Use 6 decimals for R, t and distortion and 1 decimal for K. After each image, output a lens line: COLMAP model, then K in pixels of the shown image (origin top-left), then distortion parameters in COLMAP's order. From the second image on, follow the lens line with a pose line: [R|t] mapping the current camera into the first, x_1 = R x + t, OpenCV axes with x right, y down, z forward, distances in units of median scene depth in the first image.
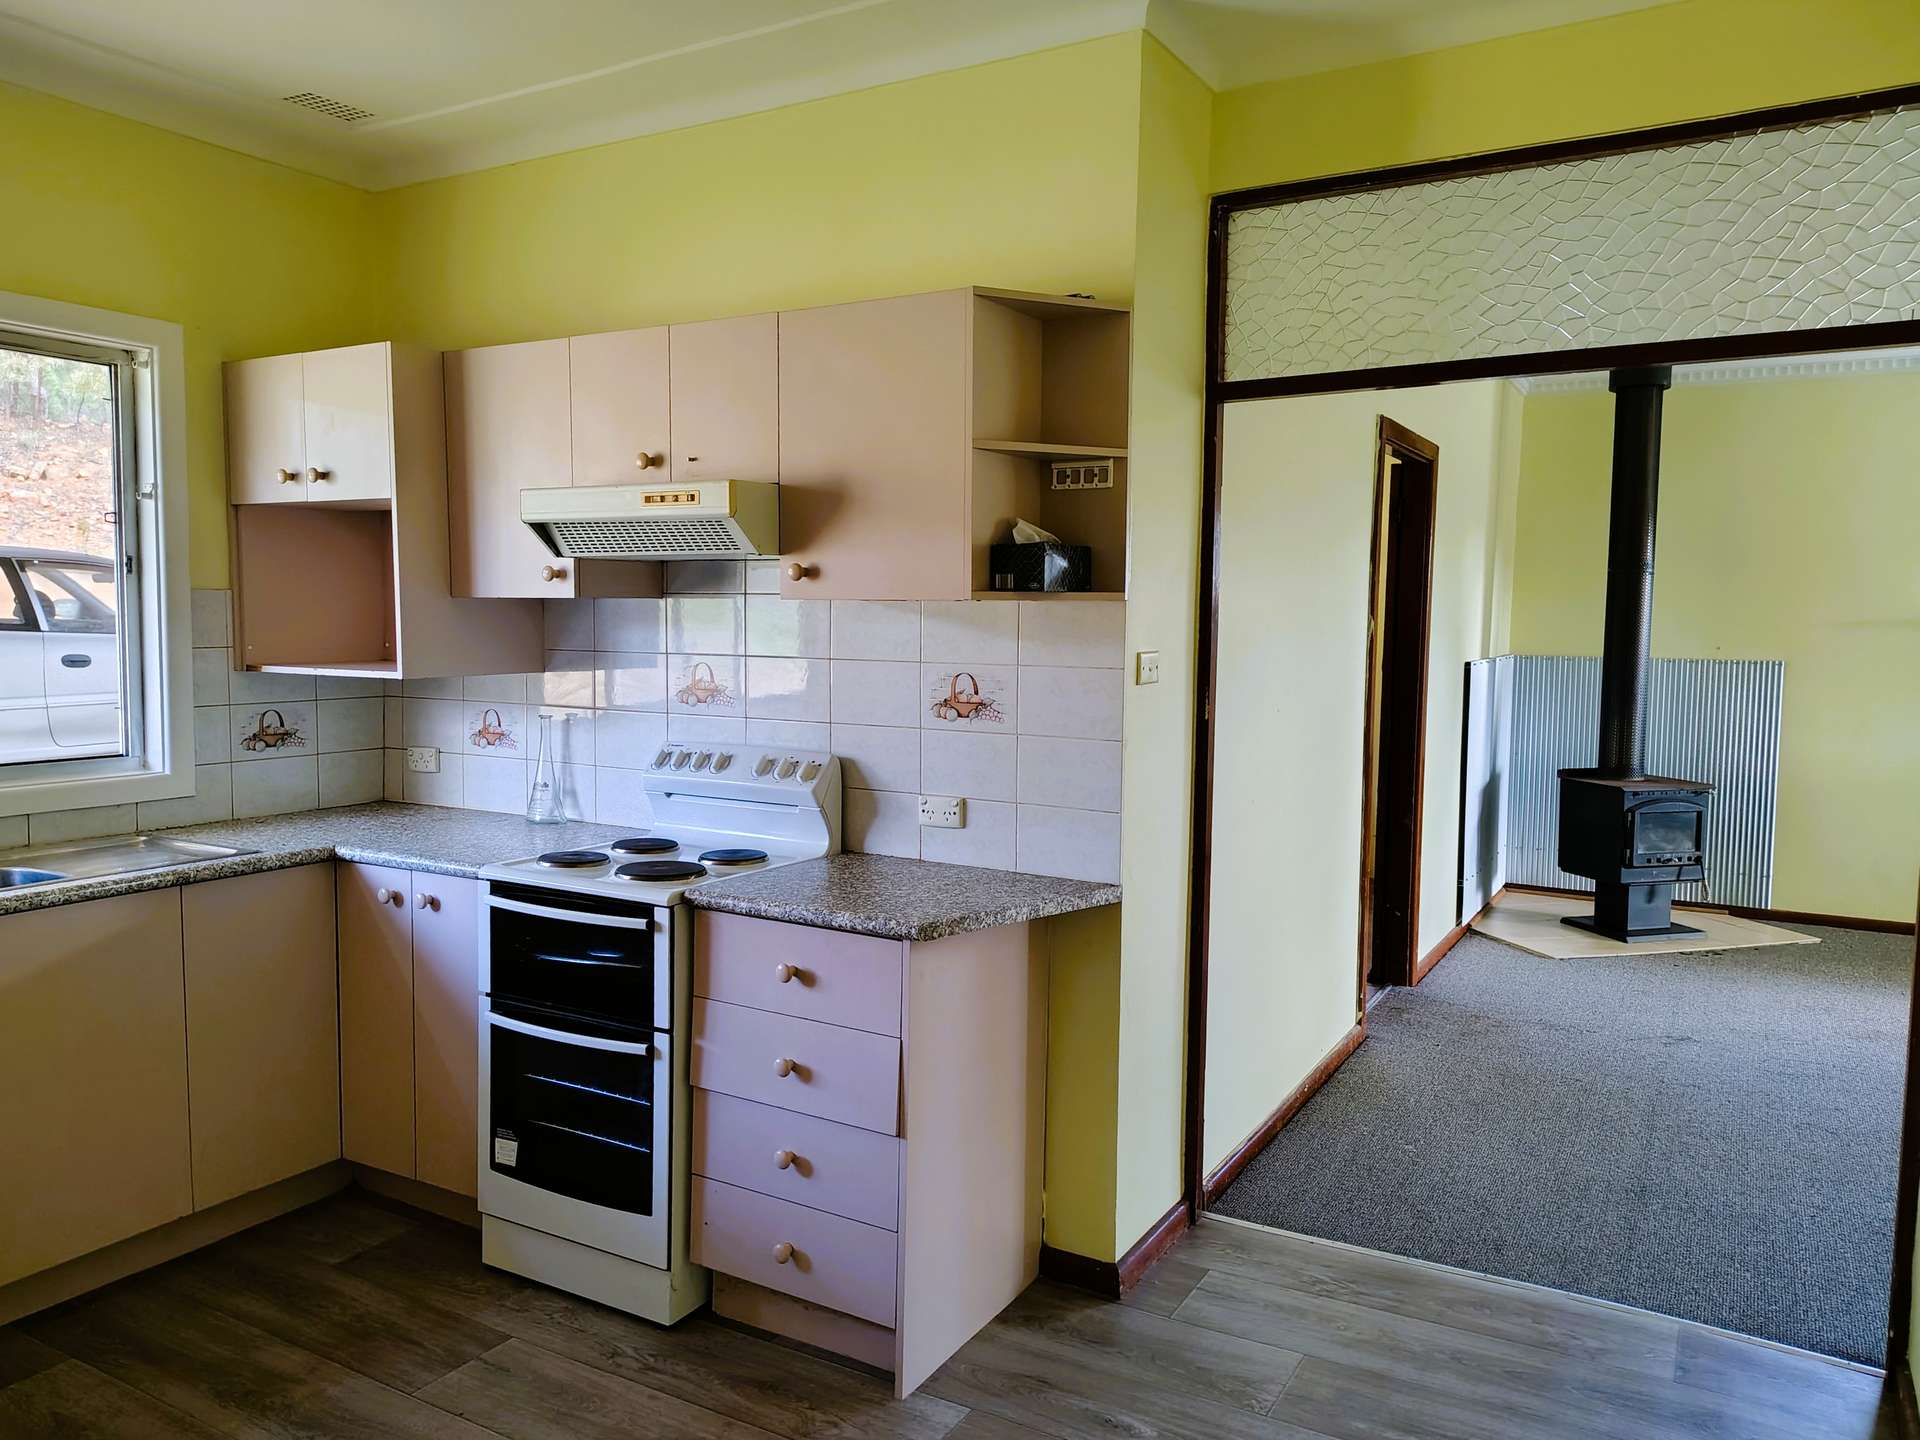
lens RADIAL K [[1369.5, 0, 961.4], [0, 1369.5, 721.7], [0, 0, 1]] dist [0.078858, -0.059165]
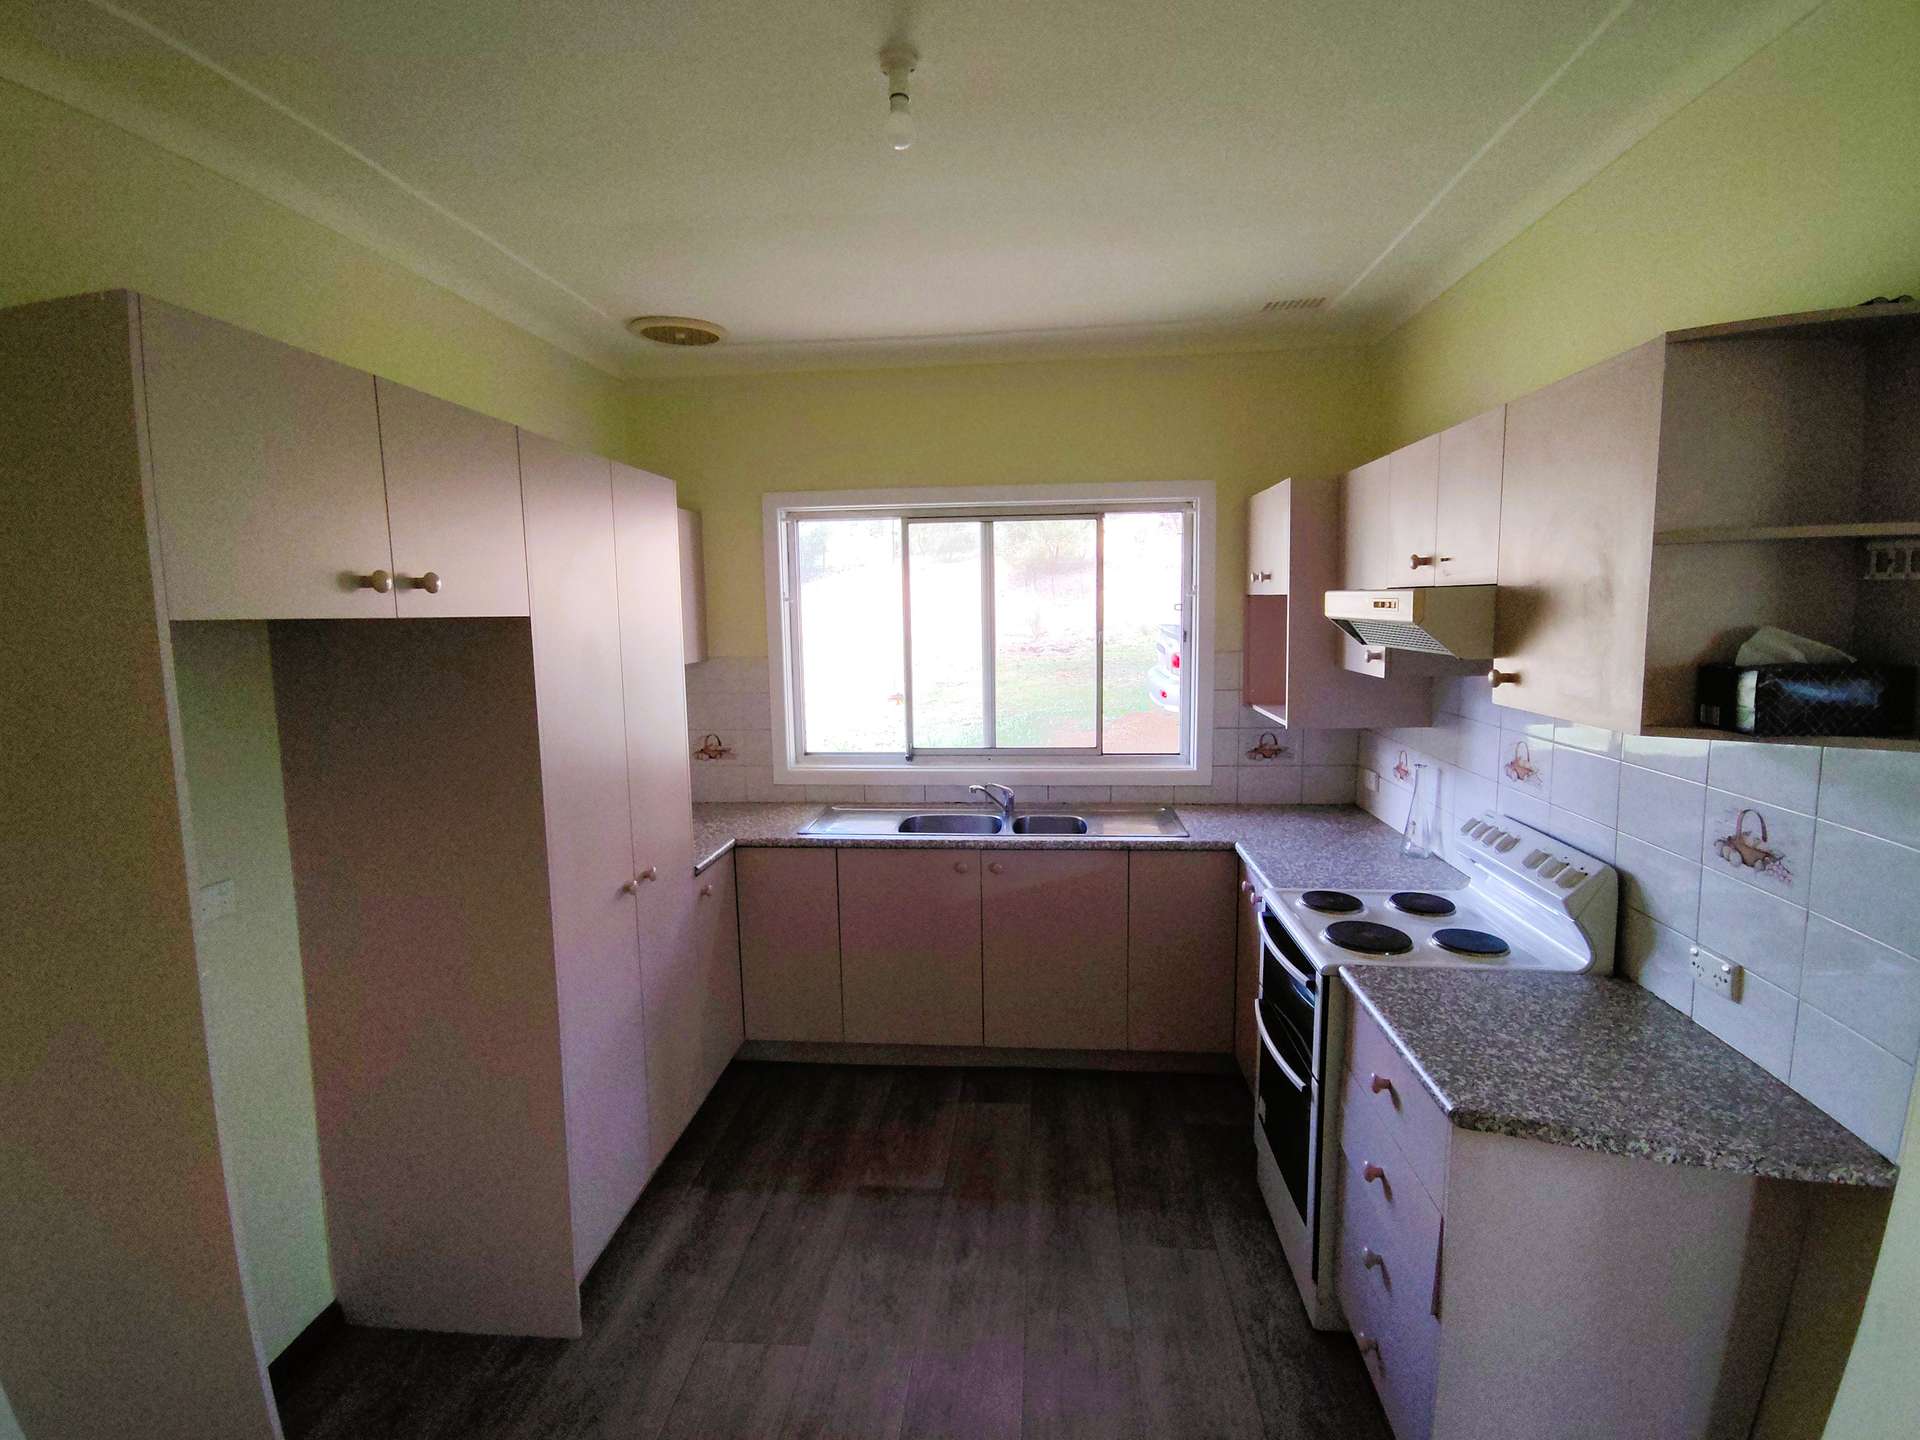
lens RADIAL K [[905.8, 0, 958.9], [0, 905.8, 708.3], [0, 0, 1]] dist [0.003967, -0.006289]
pose [[0.420549, 0.092069, -0.902586, 0.268717], [-0.055257, 0.995590, 0.075809, -0.106250], [0.905585, 0.017993, 0.423782, 0.369763]]
